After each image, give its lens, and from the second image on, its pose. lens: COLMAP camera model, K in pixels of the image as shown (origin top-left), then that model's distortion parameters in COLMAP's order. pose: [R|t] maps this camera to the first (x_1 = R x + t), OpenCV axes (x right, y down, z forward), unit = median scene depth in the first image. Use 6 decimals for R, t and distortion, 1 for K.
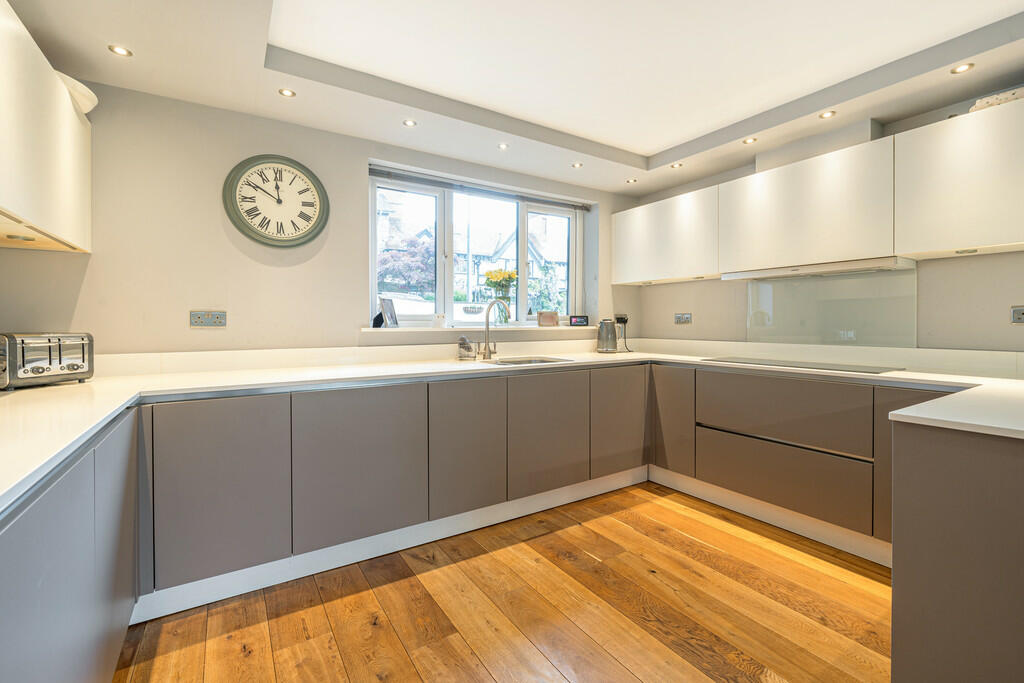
lens RADIAL K [[438.1, 0, 519.6], [0, 438.1, 327.6], [0, 0, 1]] dist [-0.002968, 0.000010]
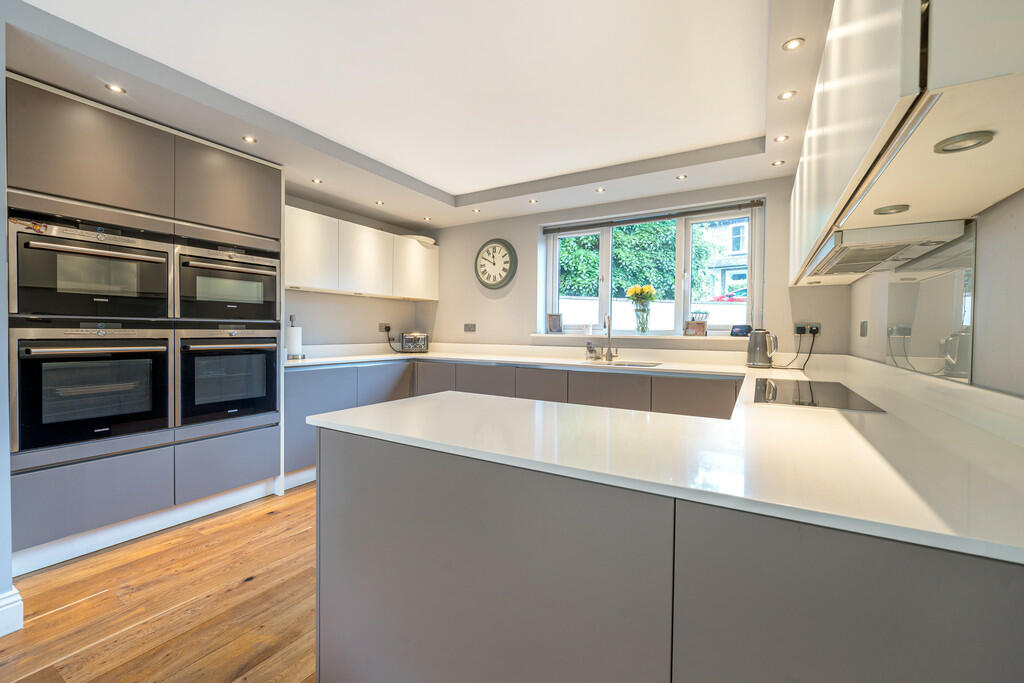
lens RADIAL K [[438.1, 0, 510.8], [0, 438.1, 332.1], [0, 0, 1]] dist [-0.002968, 0.000010]
pose [[0.439567, 0.012465, -0.898123, 0.979790], [-0.016131, 0.999852, 0.005981, -0.013393], [0.898065, 0.011859, 0.439703, 0.224026]]
